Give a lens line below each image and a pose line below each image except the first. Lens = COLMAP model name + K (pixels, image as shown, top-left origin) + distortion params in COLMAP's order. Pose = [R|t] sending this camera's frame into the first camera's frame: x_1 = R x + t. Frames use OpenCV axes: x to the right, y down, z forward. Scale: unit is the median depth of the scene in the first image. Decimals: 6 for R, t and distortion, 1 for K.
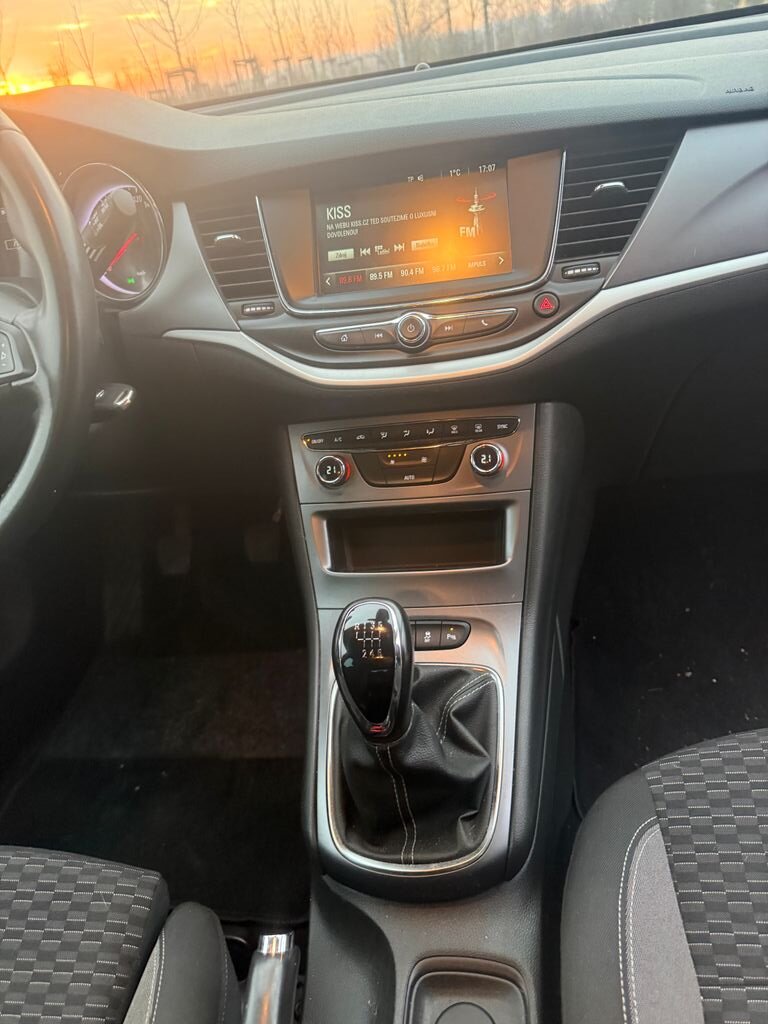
lens RADIAL K [[730.3, 0, 384.0], [0, 730.3, 512.0], [0, 0, 1]] dist [0.033419, -0.036626]
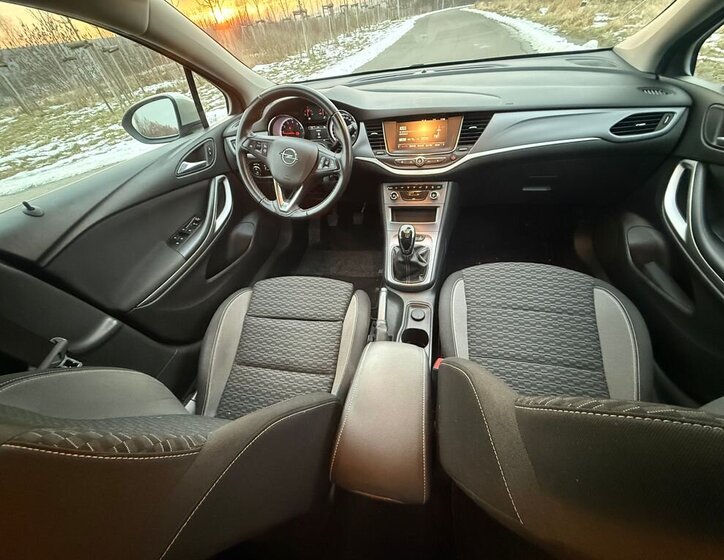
lens RADIAL K [[296.1, 0, 356.0], [0, 296.1, 278.6], [0, 0, 1]] dist [0.000520, 0.000067]
pose [[0.996299, 0.075716, -0.040679, -0.190999], [-0.066202, 0.977834, 0.198639, 0.083297], [0.054817, -0.195211, 0.979228, -0.735383]]
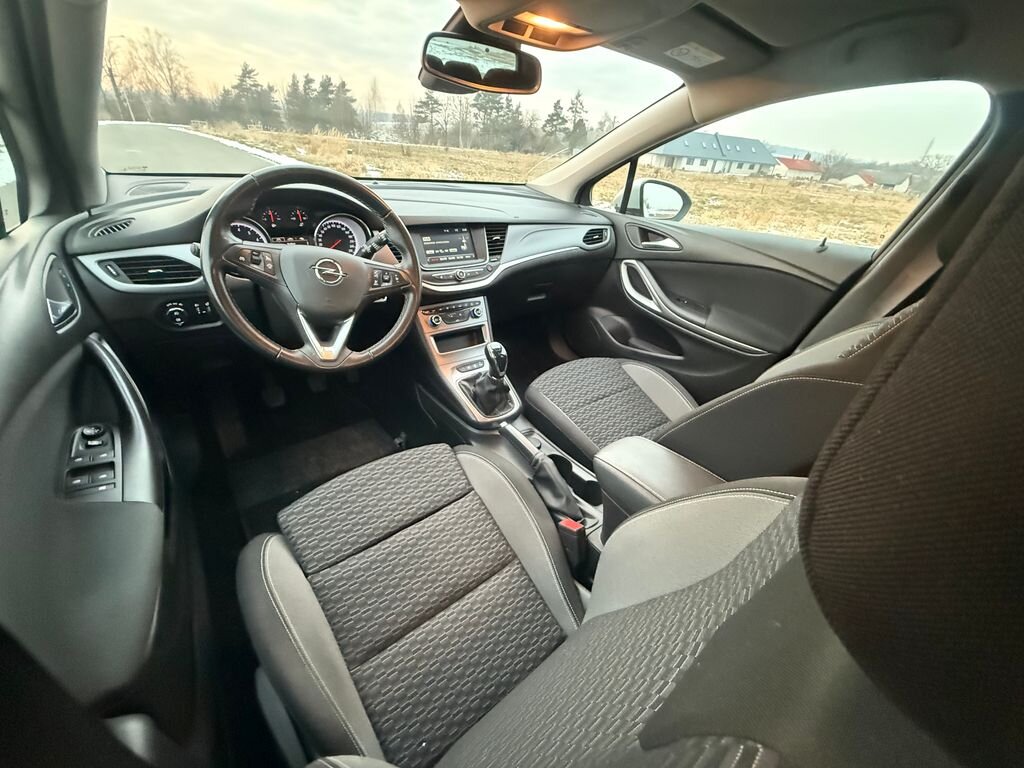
lens RADIAL K [[411.1, 0, 508.5], [0, 411.1, 381.0], [0, 0, 1]] dist [-0.001490, -0.000097]
pose [[0.681665, -0.173899, 0.710698, -1.208898], [0.207419, 0.977425, 0.040218, 0.198734], [-0.701648, 0.119997, 0.702347, -0.432912]]
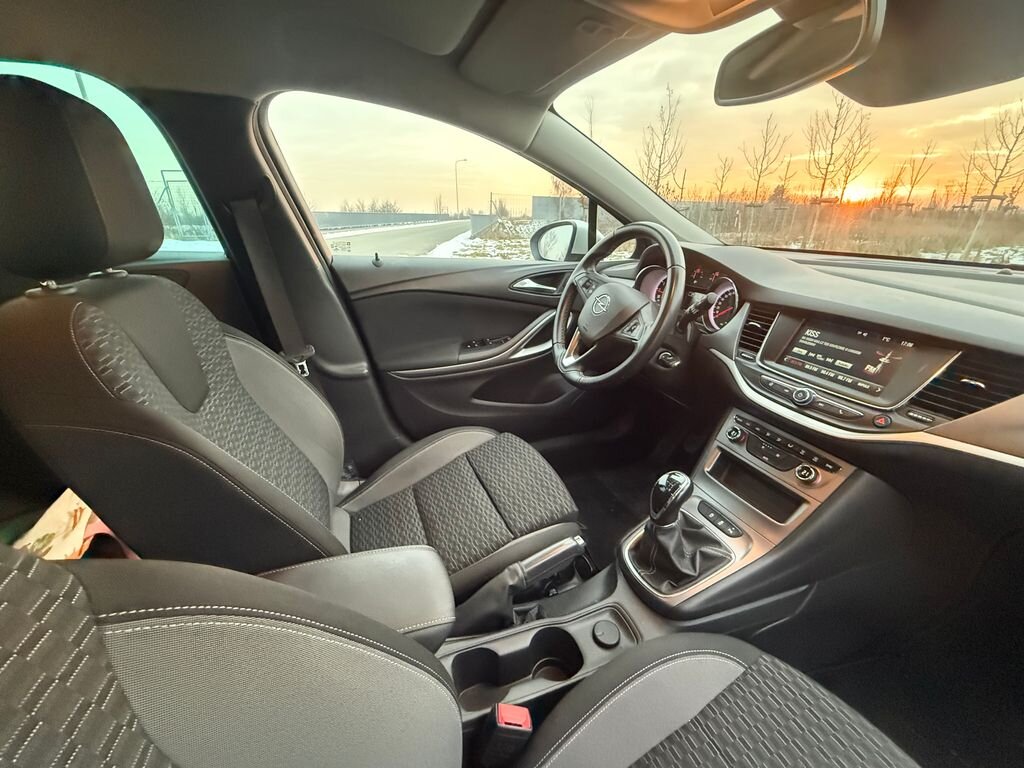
lens RADIAL K [[400.4, 0, 512.0], [0, 400.4, 384.0], [0, 0, 1]] dist [0.000286, -0.000015]
pose [[0.478830, 0.477222, -0.736872, 0.435296], [-0.520391, 0.830282, 0.199560, -0.076589], [0.707047, 0.287907, 0.645906, -0.283452]]
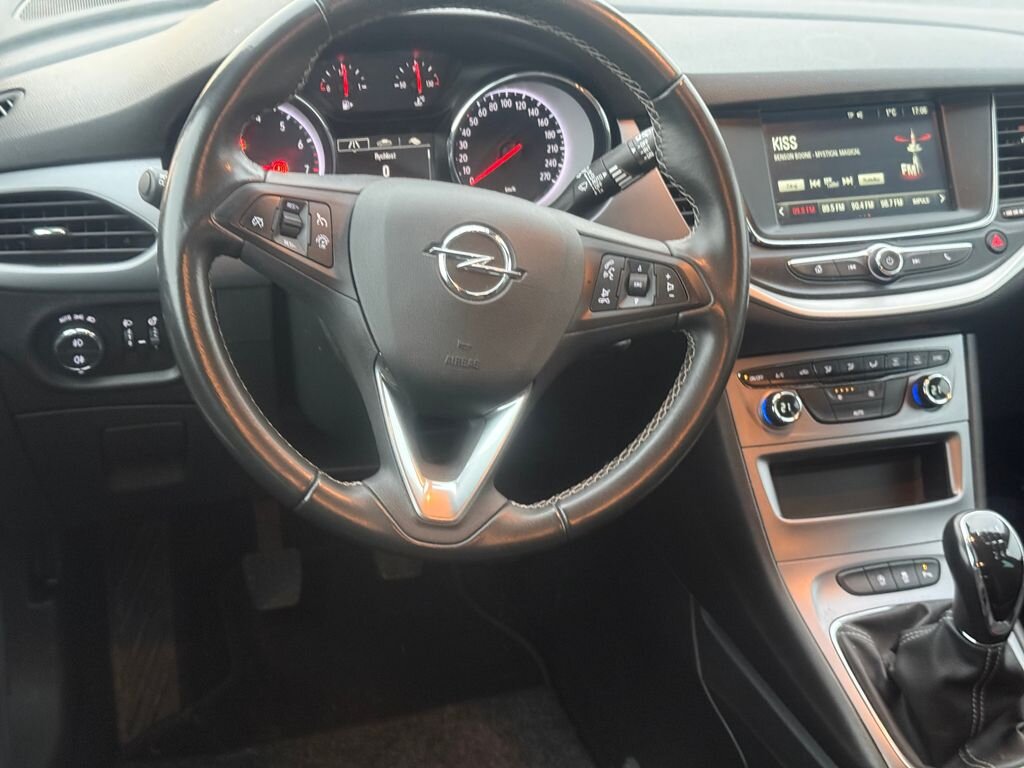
lens RADIAL K [[1462.0, 0, 512.0], [0, 1462.0, 384.0], [0, 0, 1]] dist [0.139743, -0.020098]
pose [[0.902111, -0.018364, 0.431112, -1.251815], [0.078708, 0.989336, -0.122556, 0.120690], [-0.424264, 0.144491, 0.893936, -0.554596]]
